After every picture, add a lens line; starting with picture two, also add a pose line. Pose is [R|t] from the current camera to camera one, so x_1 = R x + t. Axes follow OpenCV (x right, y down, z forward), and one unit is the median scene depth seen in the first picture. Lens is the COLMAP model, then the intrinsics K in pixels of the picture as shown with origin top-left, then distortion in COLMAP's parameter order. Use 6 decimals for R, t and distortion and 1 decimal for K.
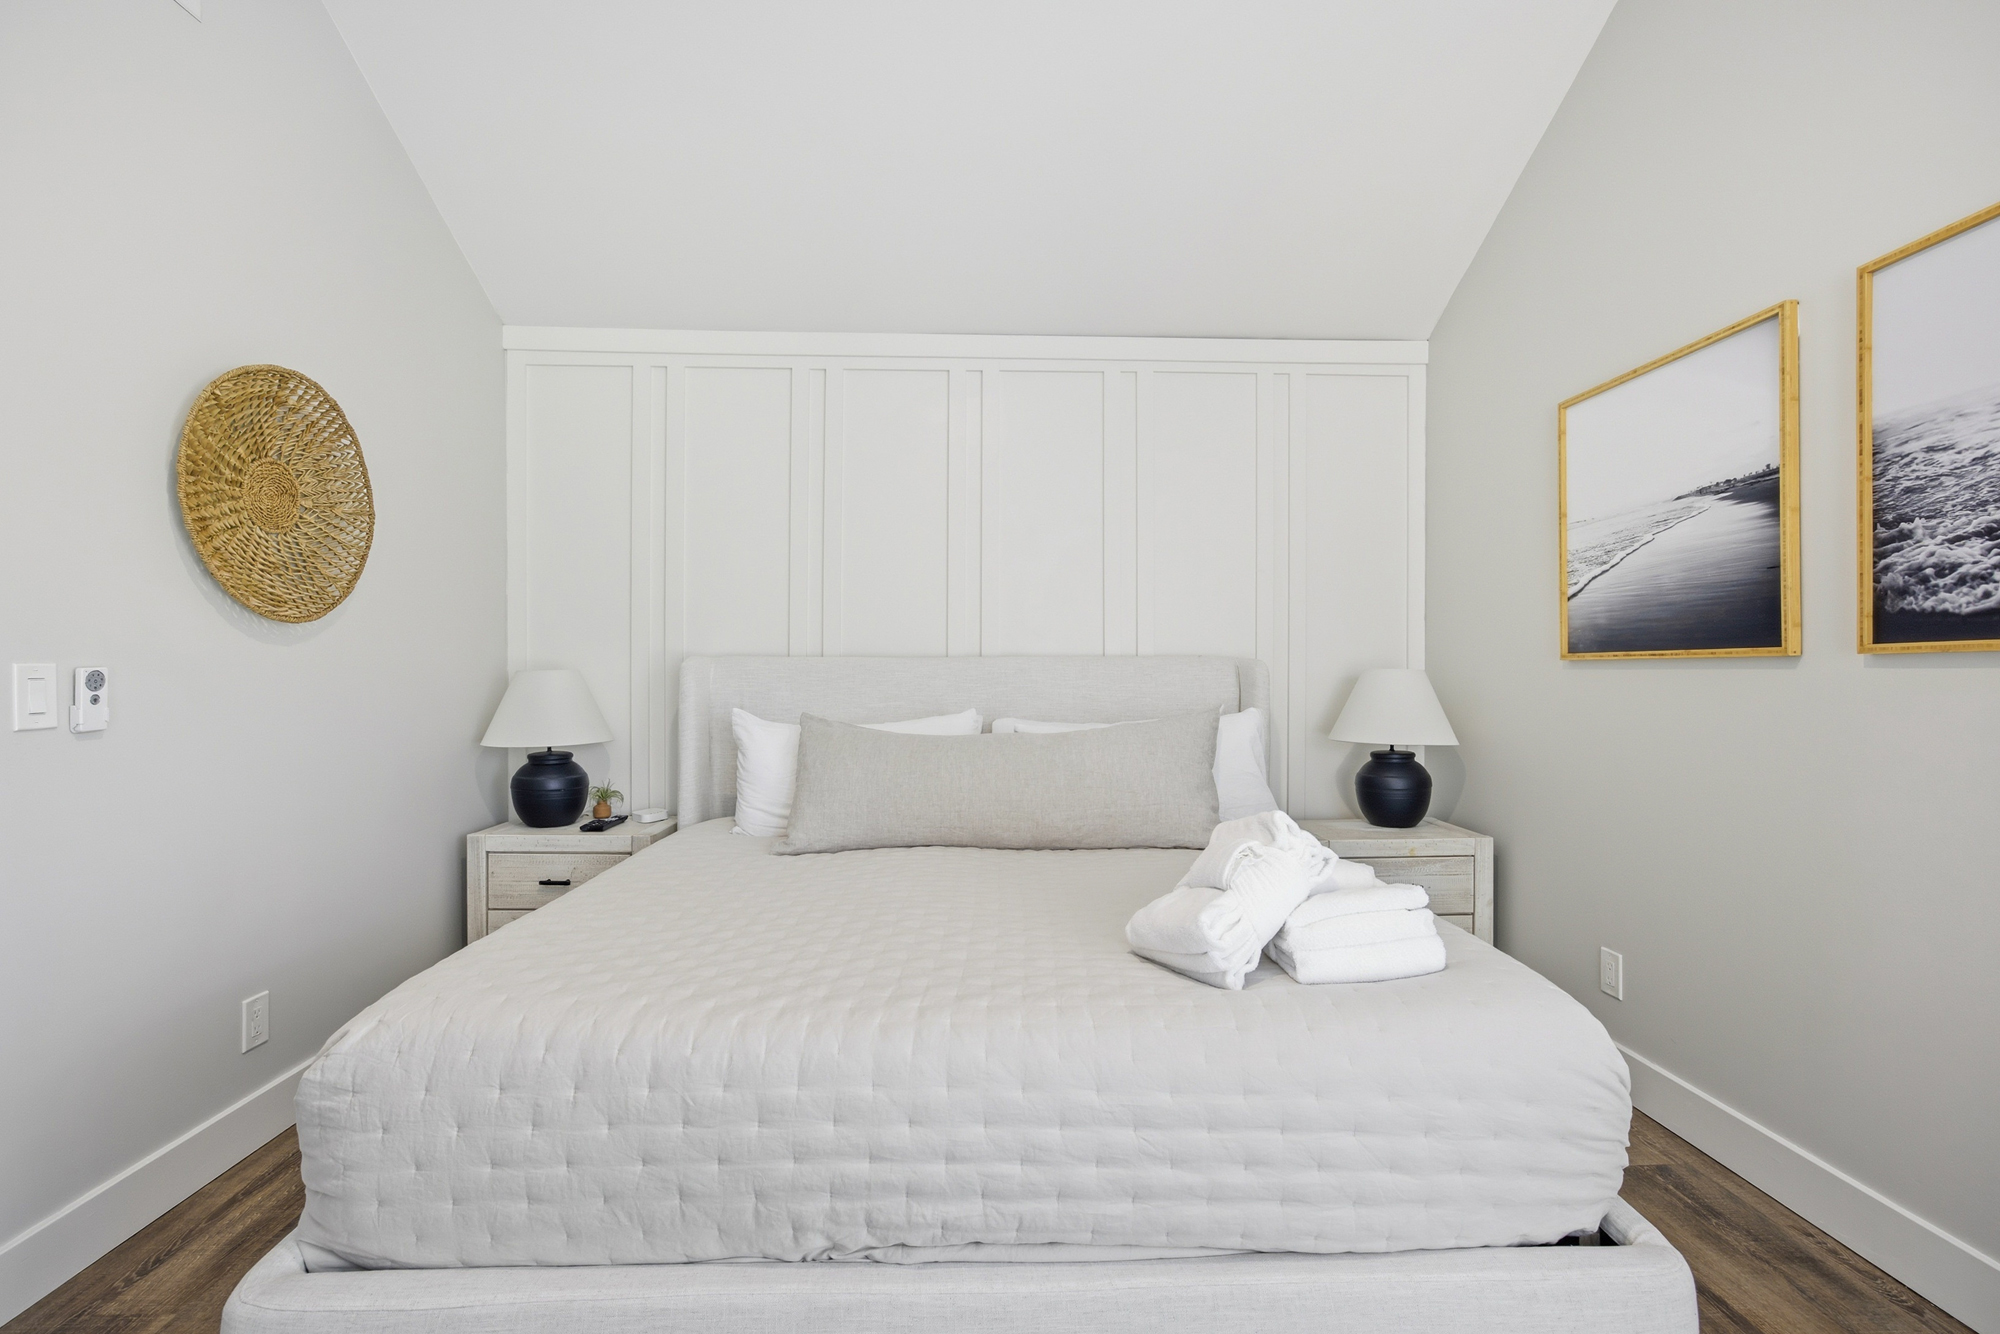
lens RADIAL K [[911.7, 0, 1009.5], [0, 911.7, 674.8], [0, 0, 1]] dist [-0.011368, 0.006162]
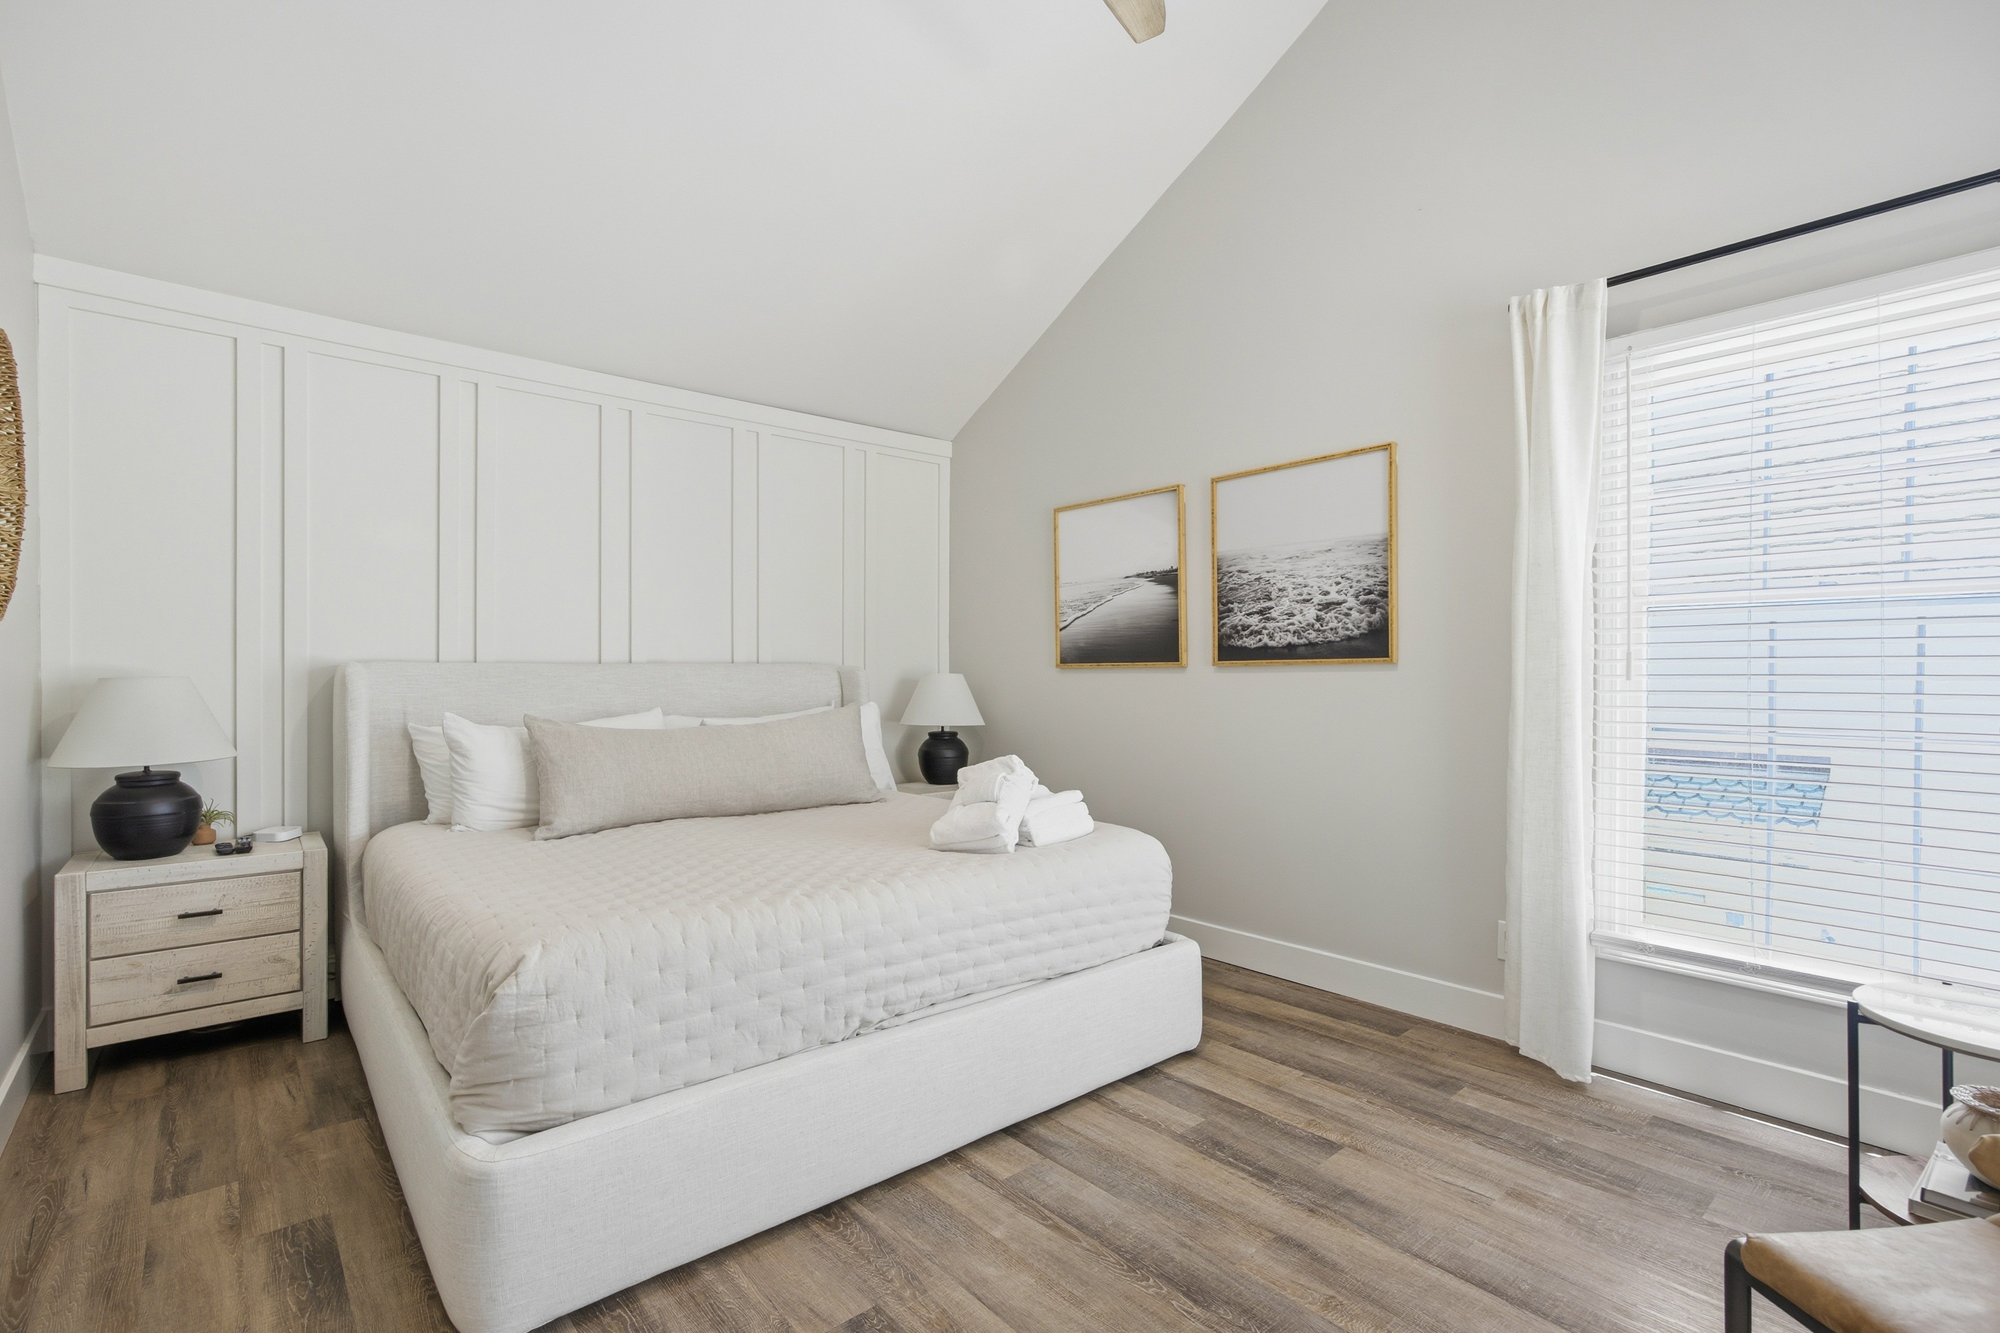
lens RADIAL K [[911.7, 0, 1004.8], [0, 911.7, 673.7], [0, 0, 1]] dist [-0.011368, 0.006162]
pose [[0.784270, -0.003130, 0.620412, -0.739098], [0.005167, 0.999986, -0.001486, -0.005027], [-0.620399, 0.004371, 0.784274, -0.336906]]
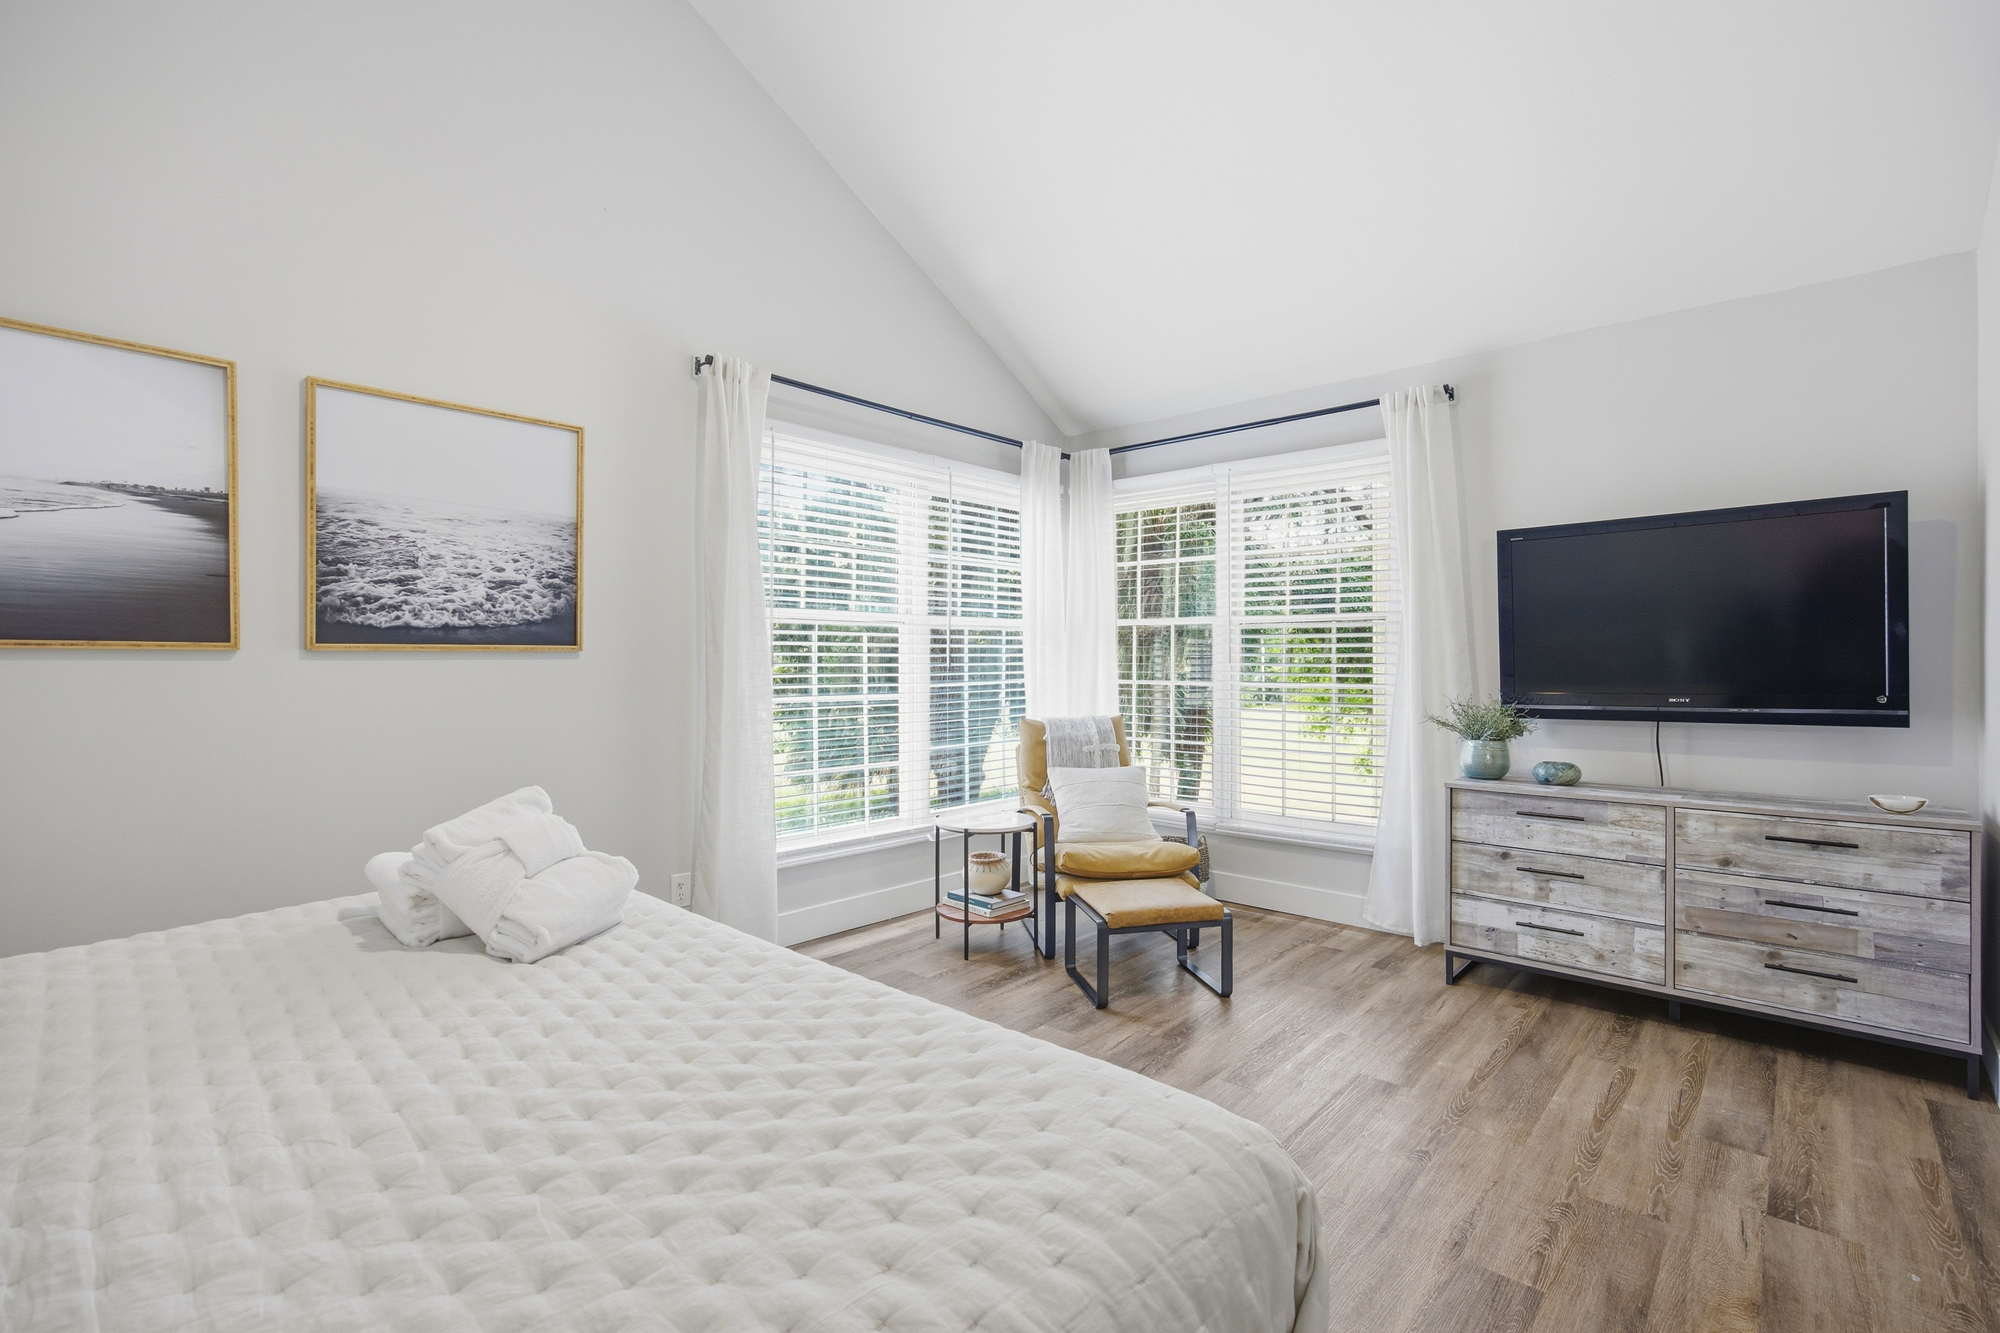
lens RADIAL K [[911.7, 0, 994.4], [0, 911.7, 654.7], [0, 0, 1]] dist [-0.011368, 0.006162]
pose [[-0.699670, 0.001674, 0.714464, -0.850264], [-0.001133, 0.999993, -0.003453, -0.012892], [-0.714465, -0.003226, -0.699664, 1.275603]]
